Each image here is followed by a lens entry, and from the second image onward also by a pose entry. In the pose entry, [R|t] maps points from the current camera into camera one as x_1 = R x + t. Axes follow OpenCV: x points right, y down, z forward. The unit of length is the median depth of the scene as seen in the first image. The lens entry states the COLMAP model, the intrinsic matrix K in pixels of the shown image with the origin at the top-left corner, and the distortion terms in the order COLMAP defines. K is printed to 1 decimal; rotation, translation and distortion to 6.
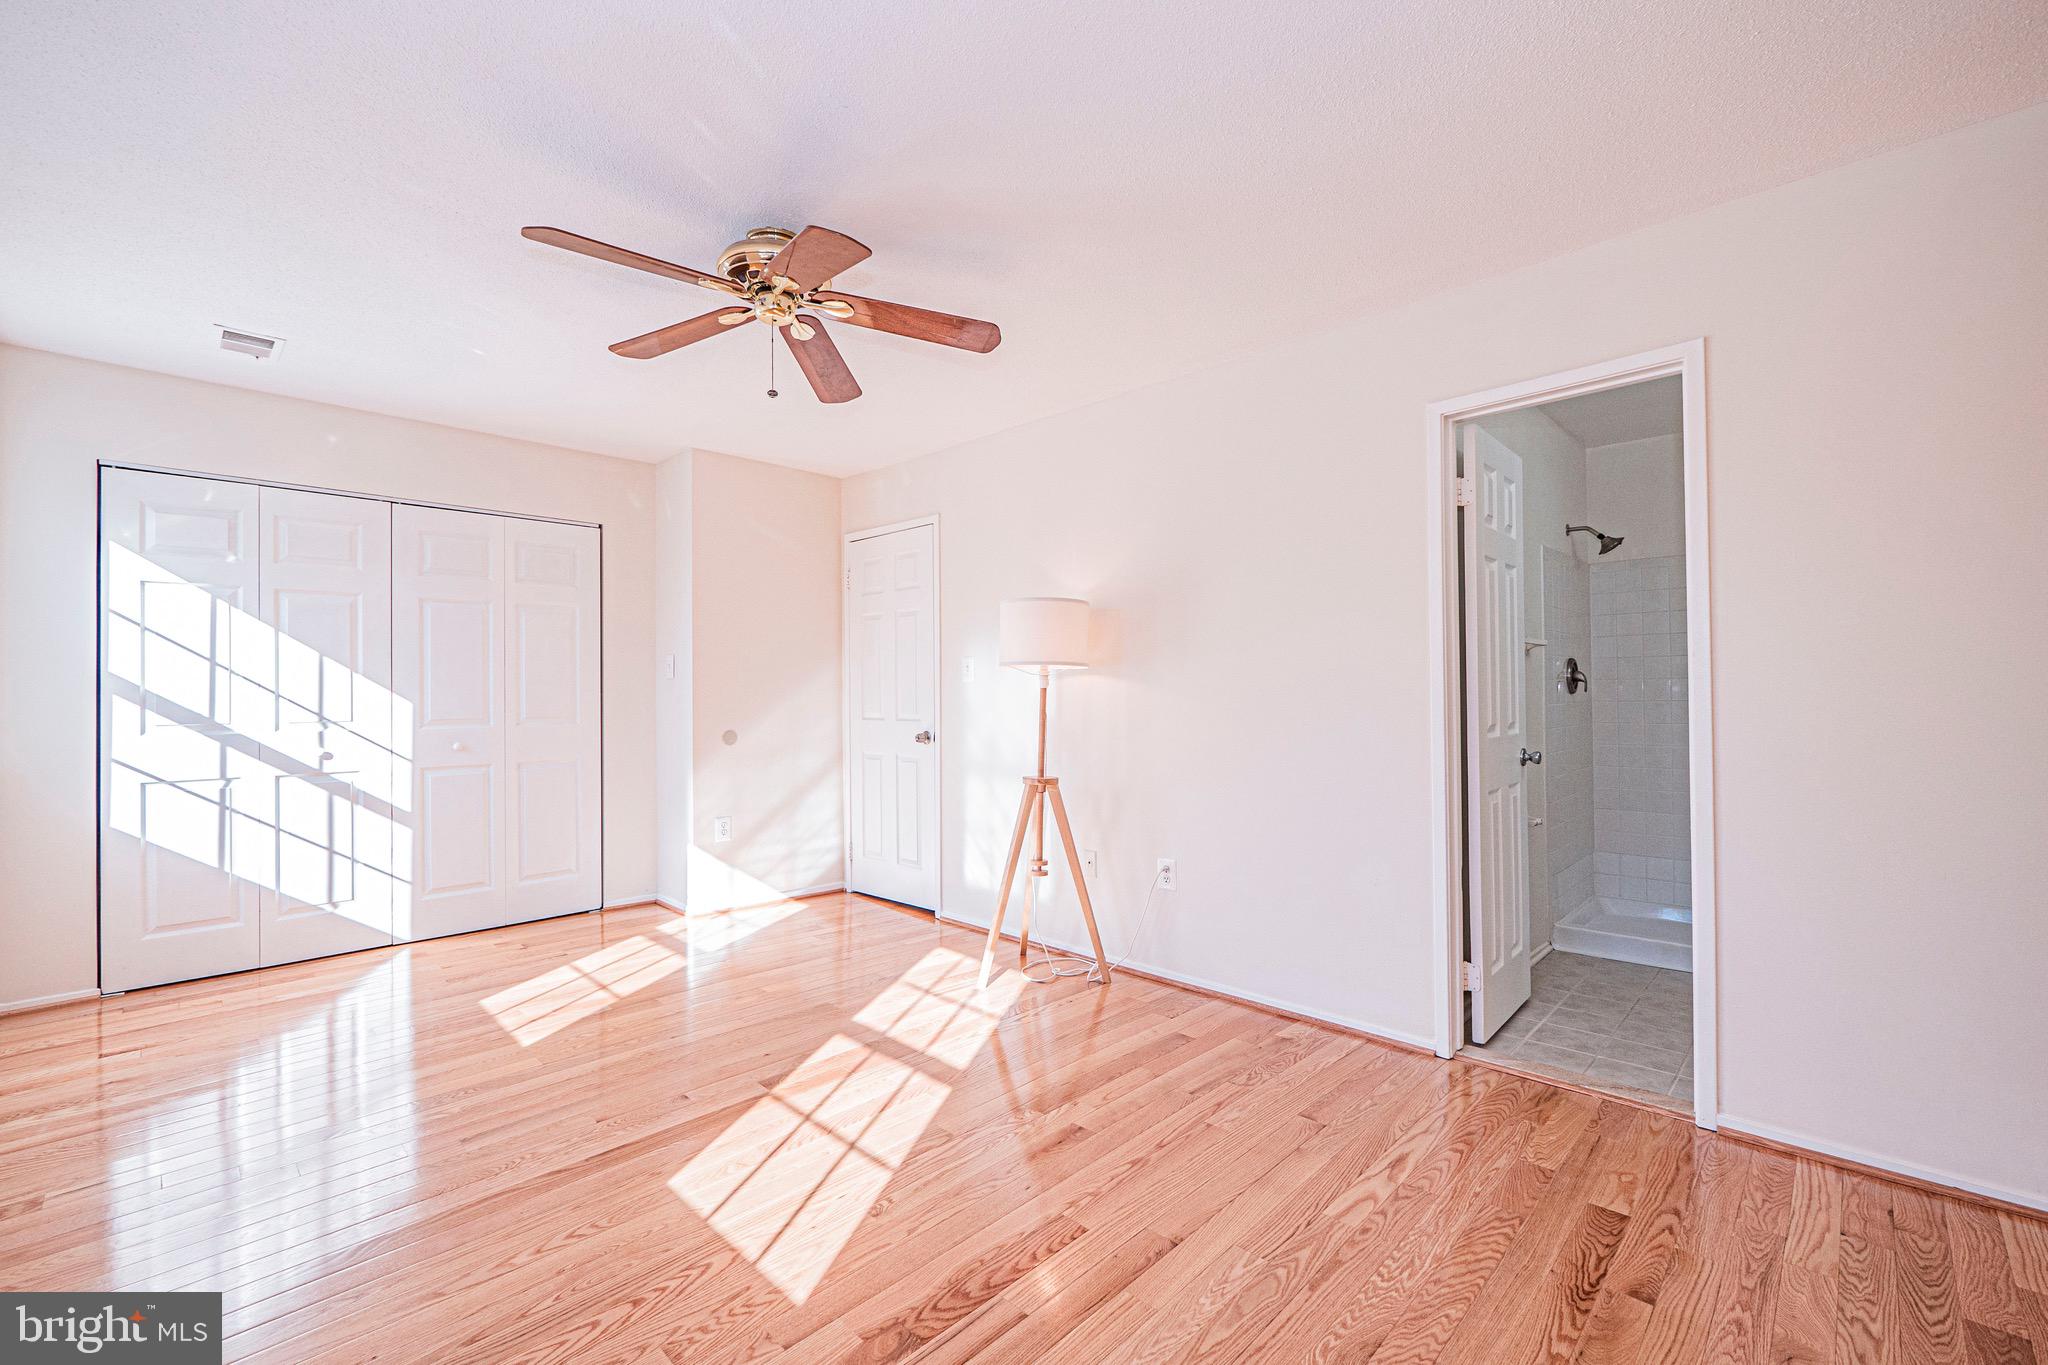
lens RADIAL K [[865.8, 0, 1028.7], [0, 865.8, 684.0], [0, 0, 1]] dist [-0.007981, 0.002034]
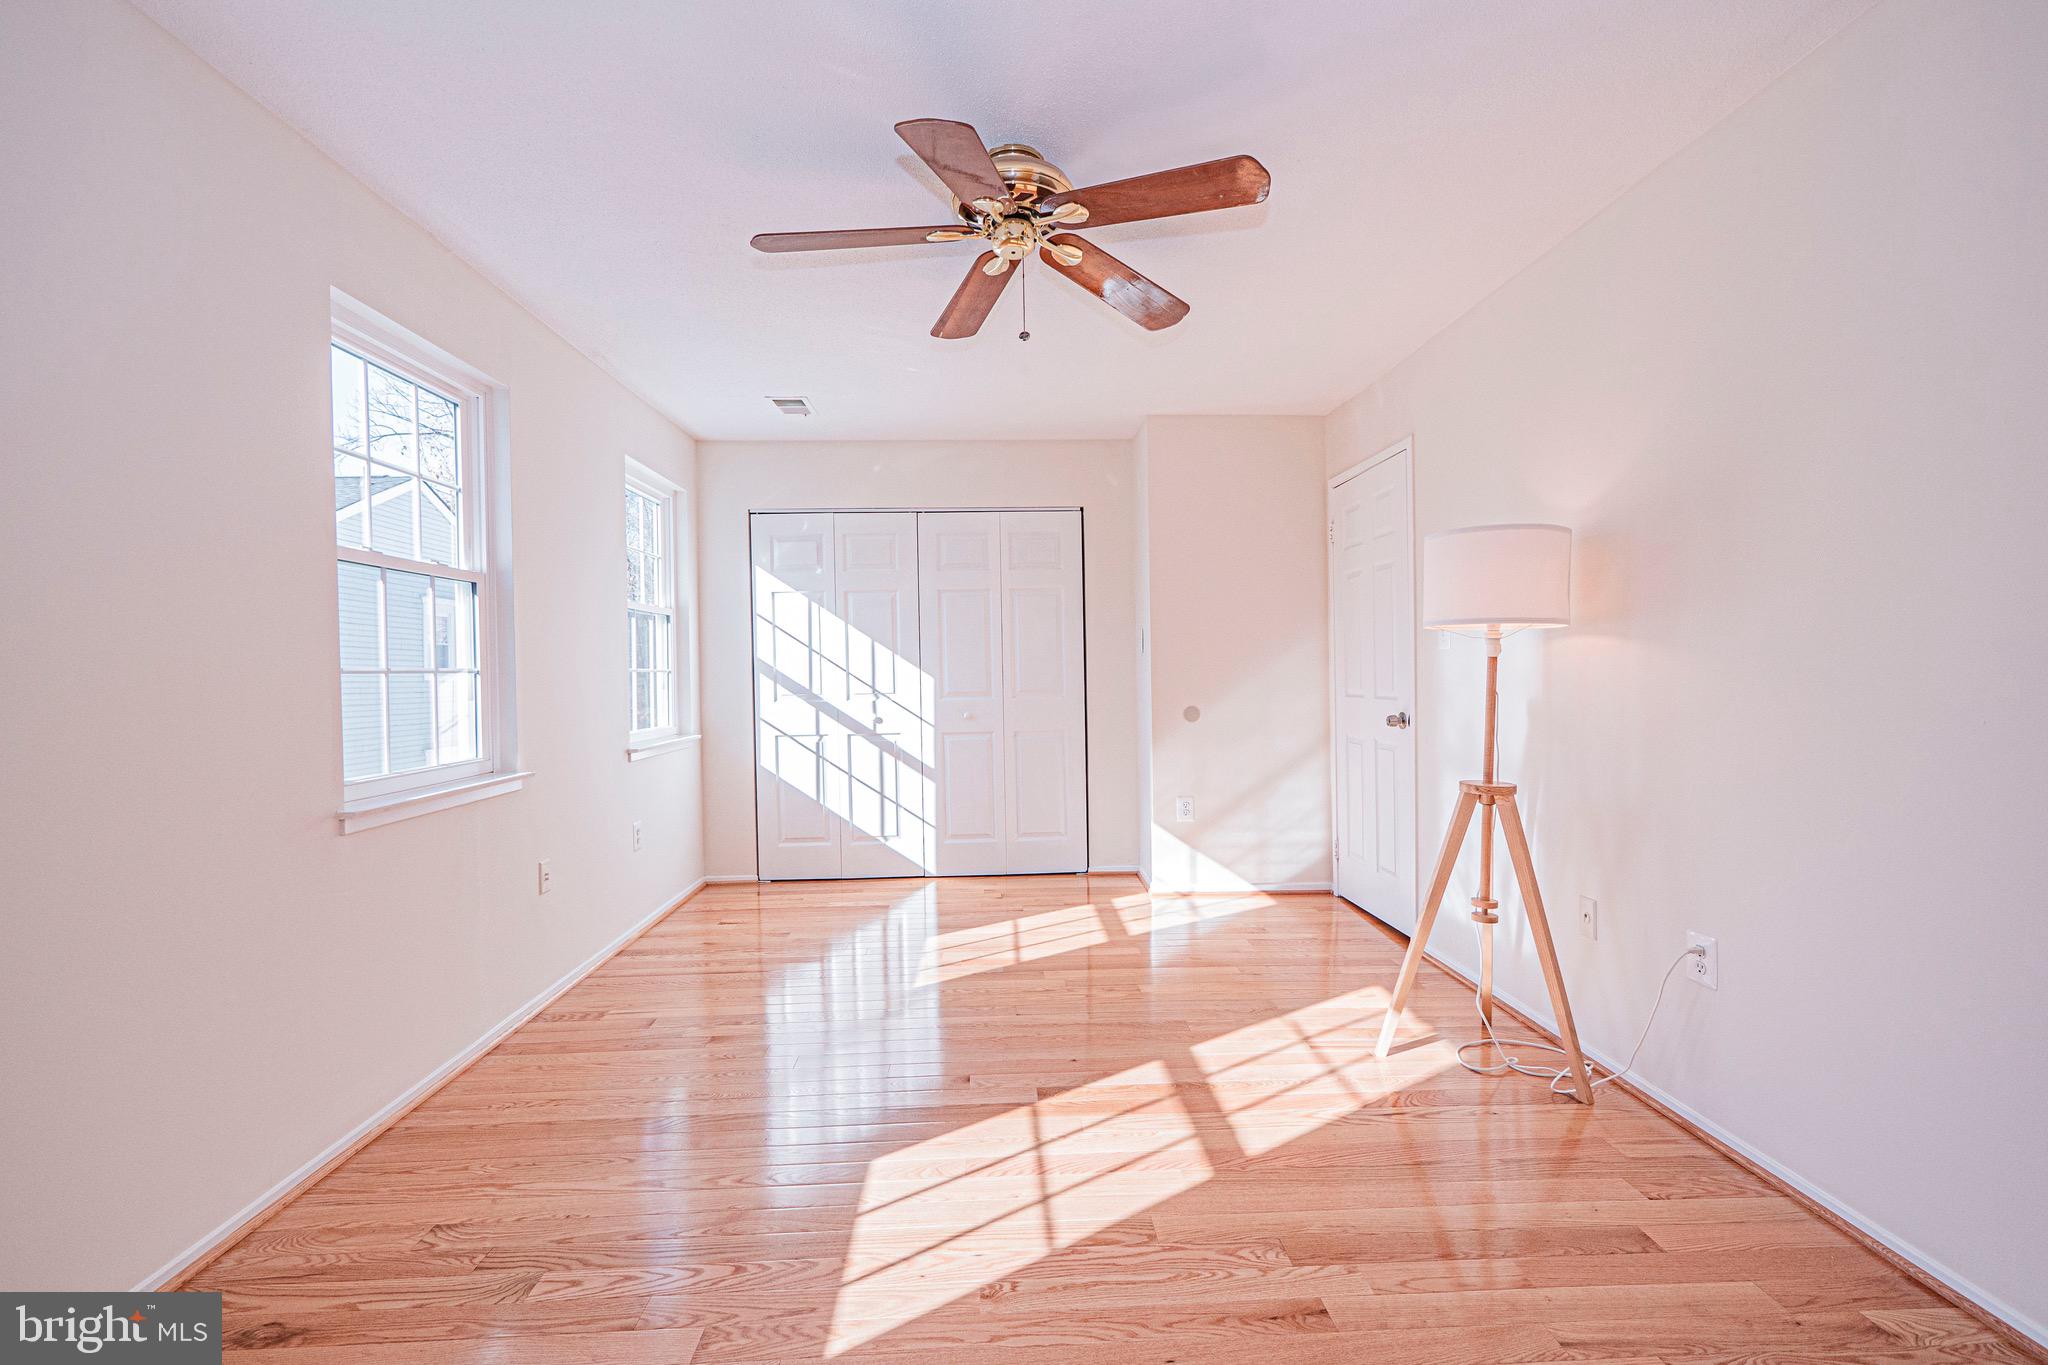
lens RADIAL K [[865.8, 0, 1024.6], [0, 865.8, 685.1], [0, 0, 1]] dist [-0.007981, 0.002034]
pose [[0.725717, 0.004627, -0.687978, 0.230169], [0.019357, 0.999444, 0.027141, 0.001420], [0.687721, -0.033014, 0.725224, 0.240230]]
